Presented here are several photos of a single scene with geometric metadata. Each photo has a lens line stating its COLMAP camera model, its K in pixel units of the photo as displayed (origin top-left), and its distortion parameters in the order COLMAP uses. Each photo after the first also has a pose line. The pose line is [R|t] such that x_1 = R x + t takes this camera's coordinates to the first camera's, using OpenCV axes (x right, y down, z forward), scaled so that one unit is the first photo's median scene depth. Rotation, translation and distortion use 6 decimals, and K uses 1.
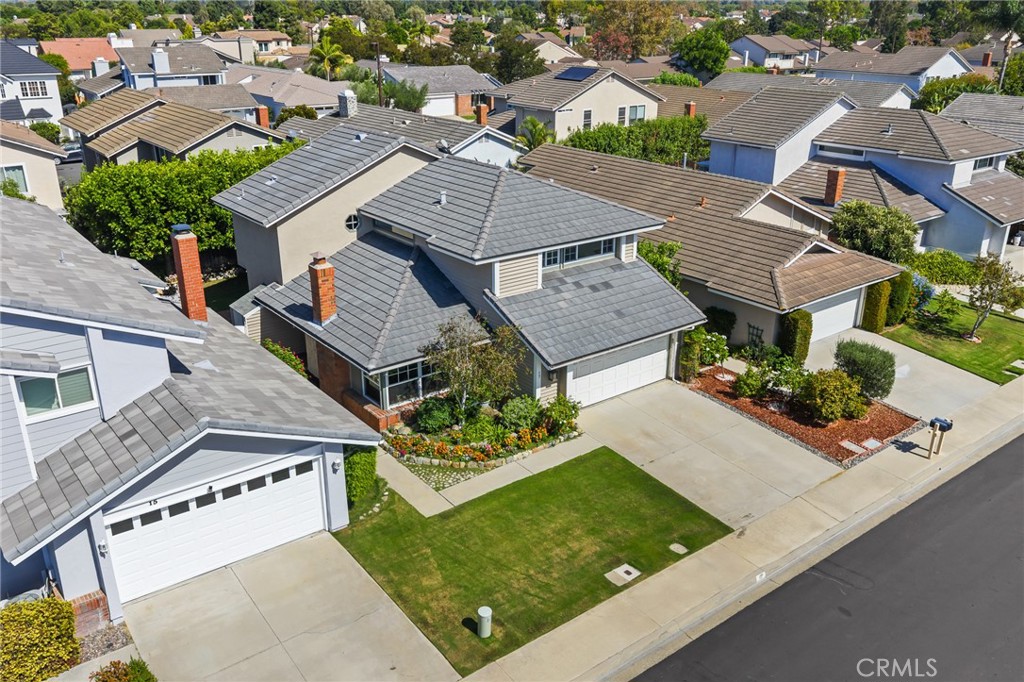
lens RADIAL K [[857.8, 0, 512.0], [0, 857.8, 341.0], [0, 0, 1]] dist [0.006759, 0.003593]
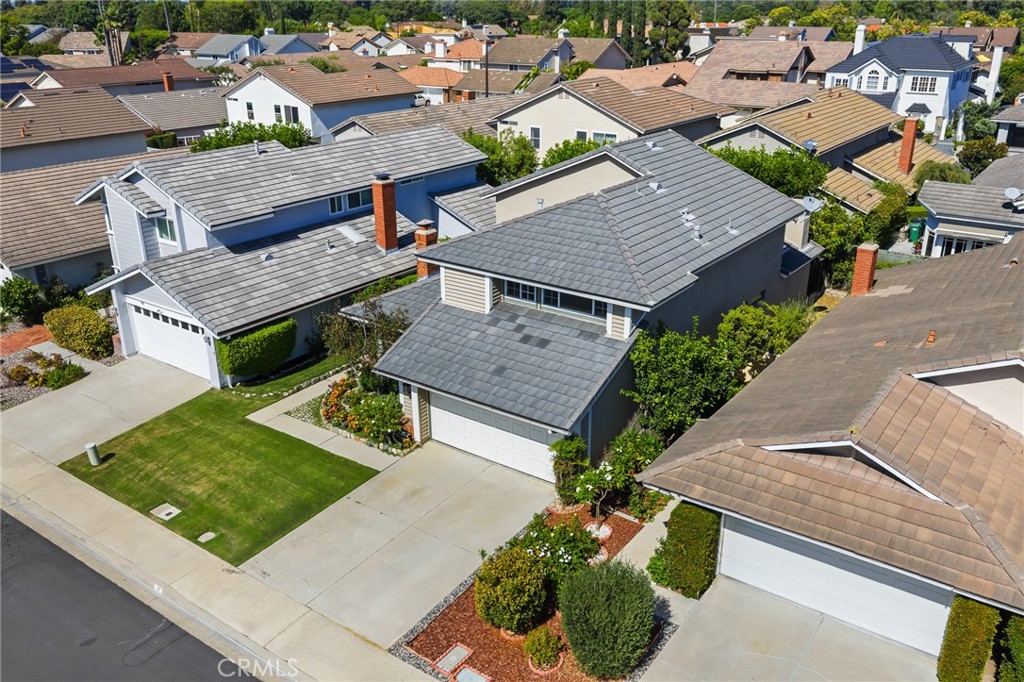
lens RADIAL K [[857.8, 0, 512.0], [0, 857.8, 341.0], [0, 0, 1]] dist [0.006759, 0.003593]
pose [[0.274332, 0.346674, -0.896972, 0.850583], [-0.340431, 0.907364, 0.246572, -0.262838], [0.899360, 0.237714, 0.366938, 0.667453]]
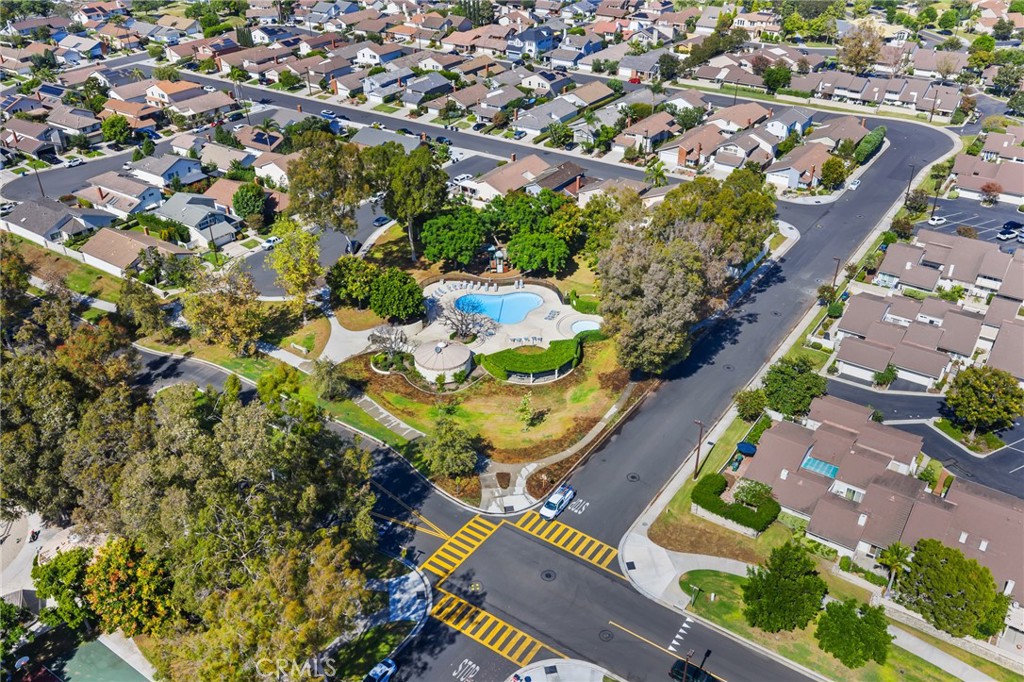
lens RADIAL K [[857.8, 0, 512.0], [0, 857.8, 341.0], [0, 0, 1]] dist [0.006759, 0.003593]
pose [[0.294625, 0.488729, -0.821182, 8.733620], [-0.334579, 0.857690, 0.390416, -1.650913], [0.895127, 0.159725, 0.416215, -1.354523]]
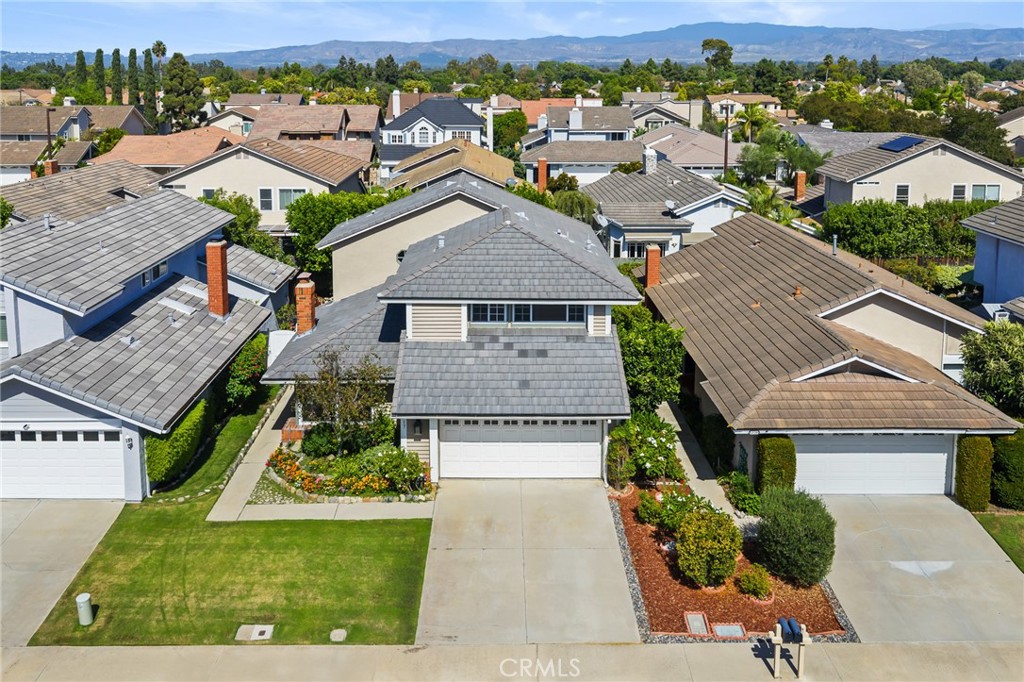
lens RADIAL K [[896.3, 0, 493.7], [0, 896.3, 169.6], [0, 0, 1]] dist [0.003833, 0.000356]
pose [[0.790824, 0.062627, -0.608831, 0.643573], [-0.219220, 0.957737, -0.186233, -0.063495], [0.571436, 0.280745, 0.771131, 0.173515]]
